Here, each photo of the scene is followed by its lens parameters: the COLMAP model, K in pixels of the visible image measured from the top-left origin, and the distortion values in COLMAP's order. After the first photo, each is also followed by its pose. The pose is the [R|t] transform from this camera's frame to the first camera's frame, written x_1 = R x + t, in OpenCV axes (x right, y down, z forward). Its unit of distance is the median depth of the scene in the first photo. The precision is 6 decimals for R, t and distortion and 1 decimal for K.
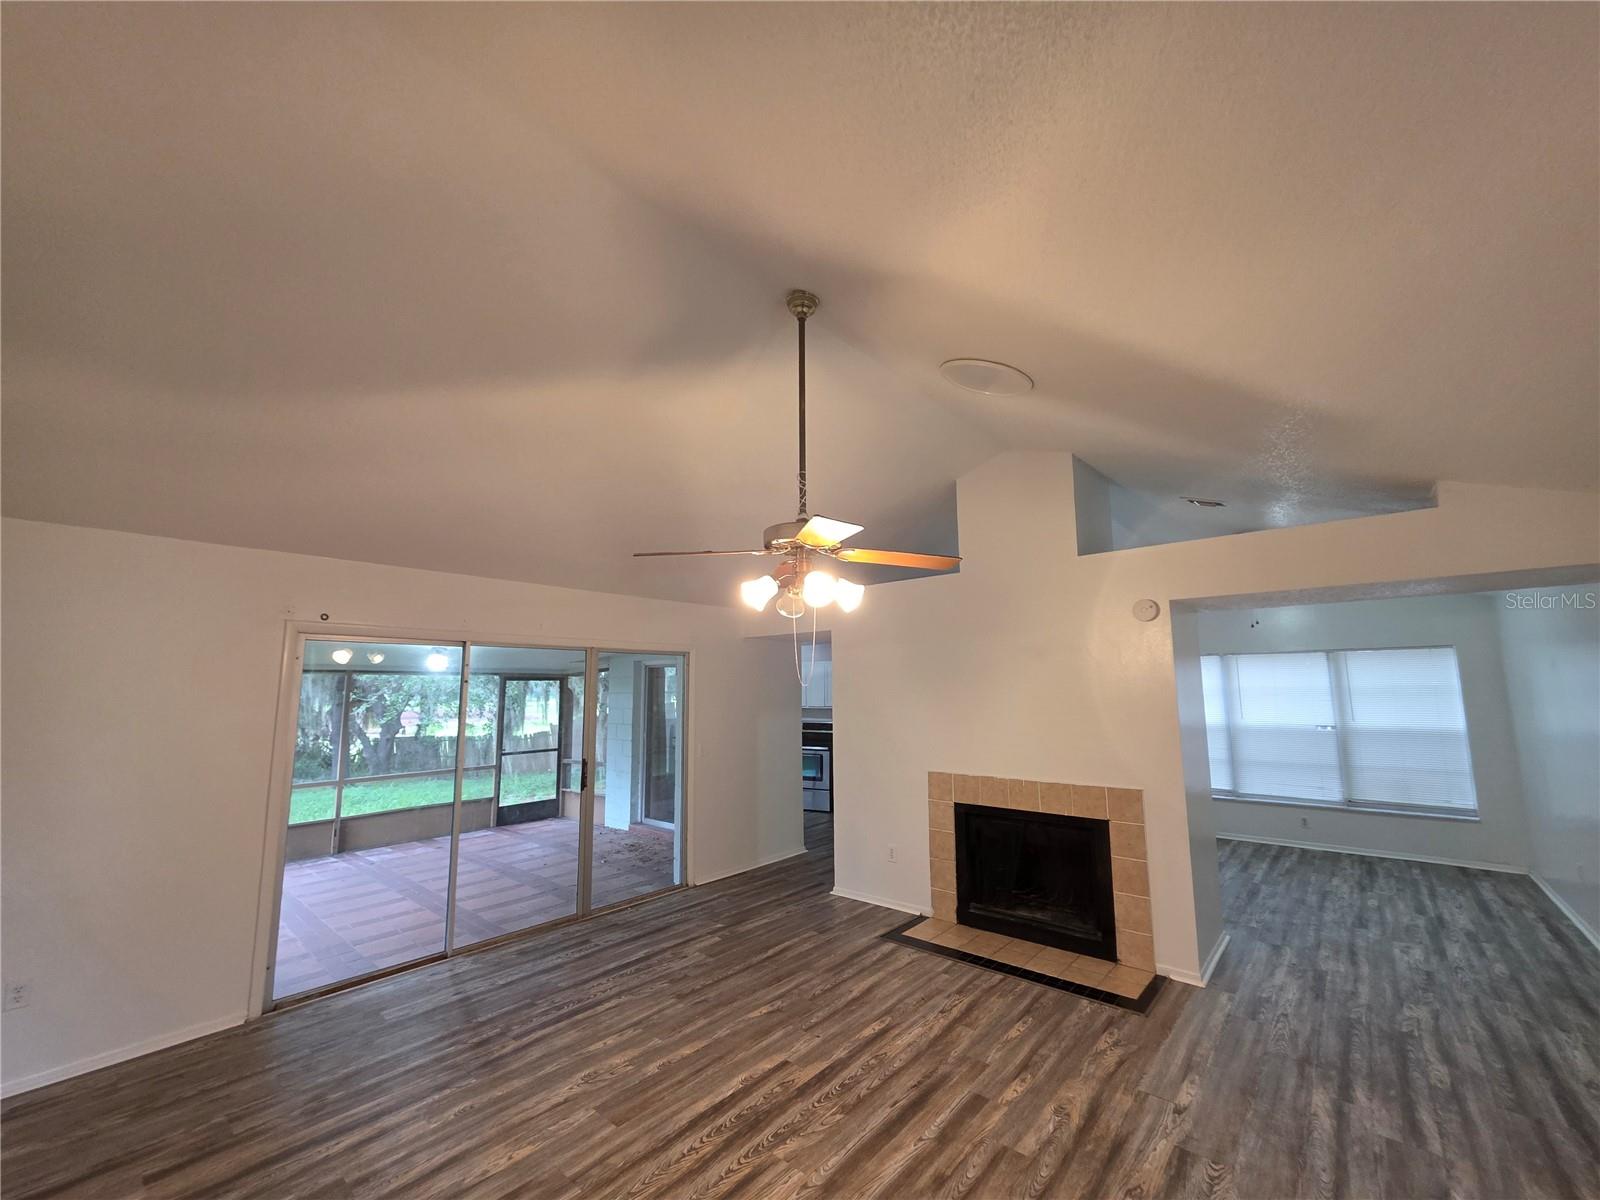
lens RADIAL K [[639.1, 0, 800.1], [0, 639.1, 602.8], [0, 0, 1]] dist [-0.000165, -0.000716]
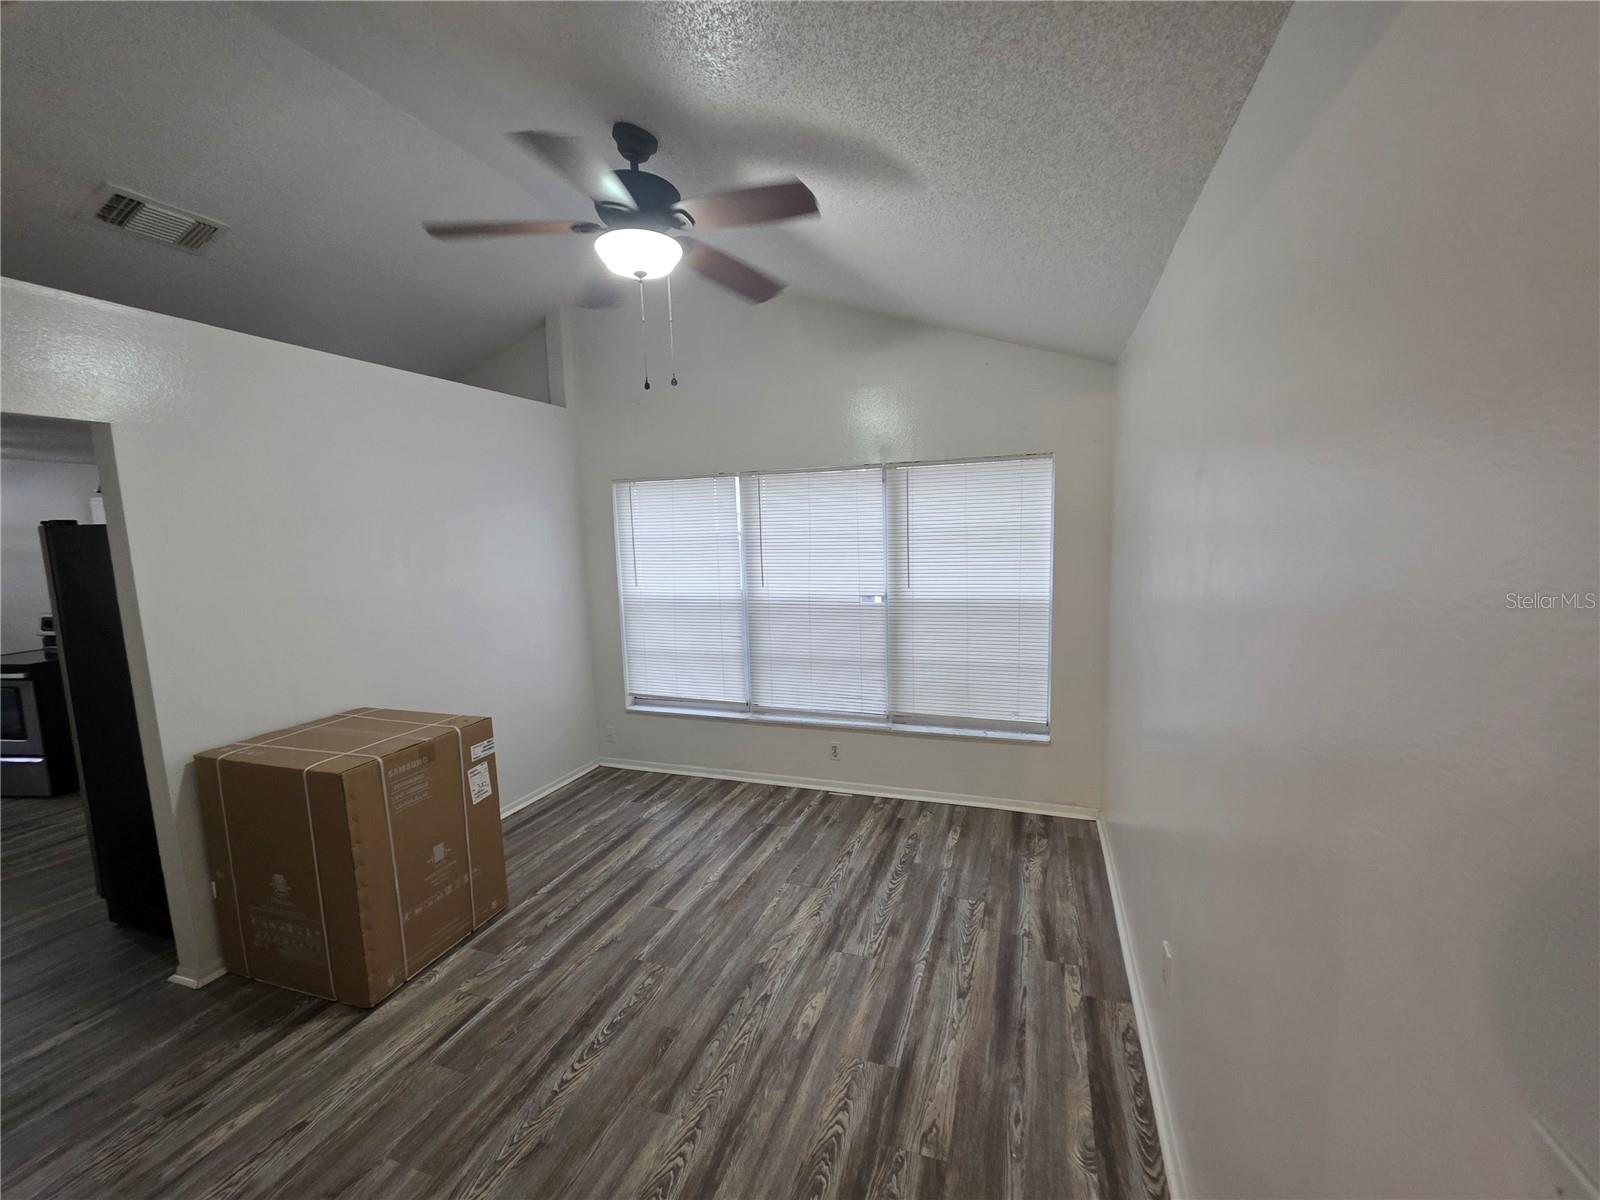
lens RADIAL K [[639.1, 0, 802.6], [0, 639.1, 599.7], [0, 0, 1]] dist [-0.000165, -0.000716]
pose [[0.933805, -0.058789, 0.352920, 0.592894], [-0.032425, 0.968443, 0.247118, 0.056684], [-0.356311, -0.242203, 0.902430, 0.524975]]
